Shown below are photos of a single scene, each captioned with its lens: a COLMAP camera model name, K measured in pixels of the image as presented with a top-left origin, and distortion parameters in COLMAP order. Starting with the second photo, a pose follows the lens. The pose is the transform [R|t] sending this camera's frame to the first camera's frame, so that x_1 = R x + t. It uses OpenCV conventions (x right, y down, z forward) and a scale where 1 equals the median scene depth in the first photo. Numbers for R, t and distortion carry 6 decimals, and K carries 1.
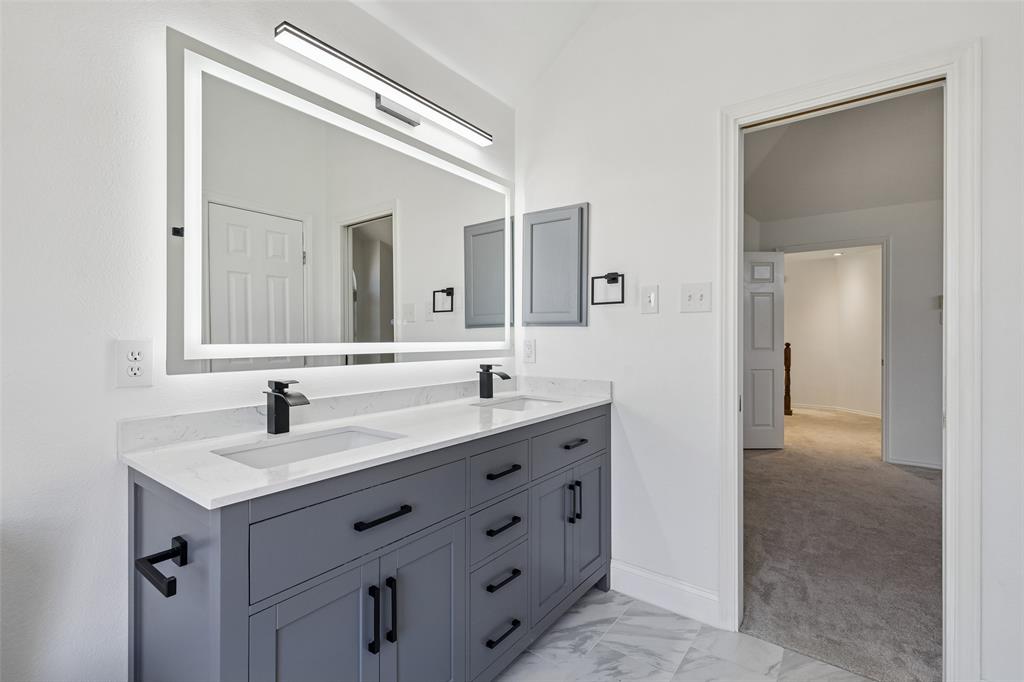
lens RADIAL K [[466.0, 0, 511.2], [0, 466.0, 337.2], [0, 0, 1]] dist [0.009222, -0.000302]
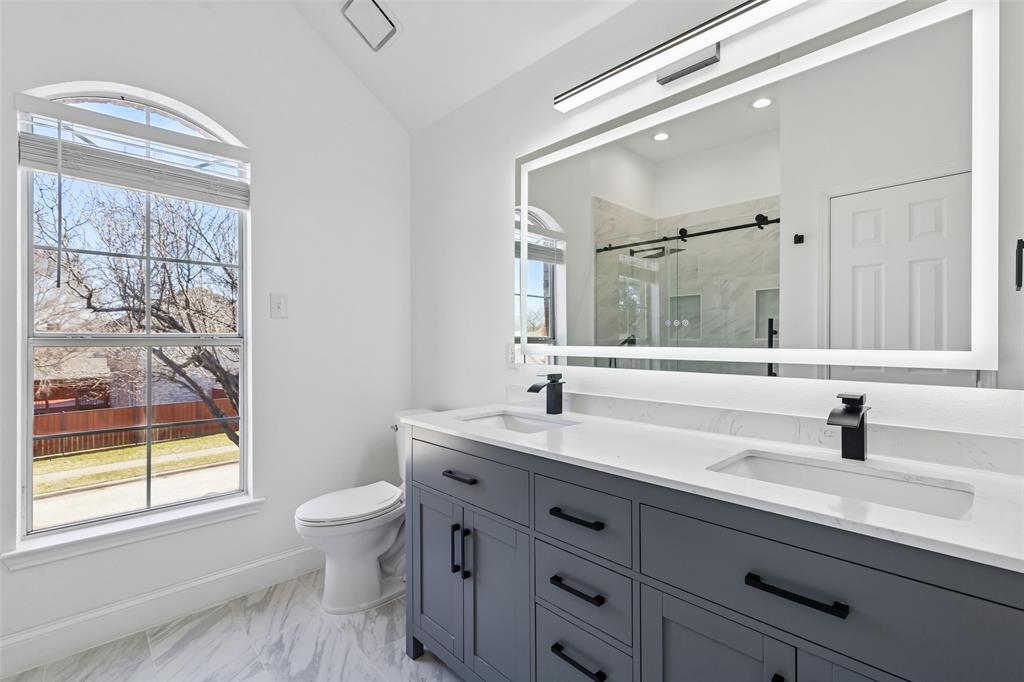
lens RADIAL K [[466.0, 0, 511.2], [0, 466.0, 337.2], [0, 0, 1]] dist [0.009222, -0.000302]
pose [[-0.163992, -0.011353, -0.986396, 0.586786], [-0.001019, 0.999935, -0.011339, 0.003188], [0.986461, -0.000854, -0.163993, 0.795626]]
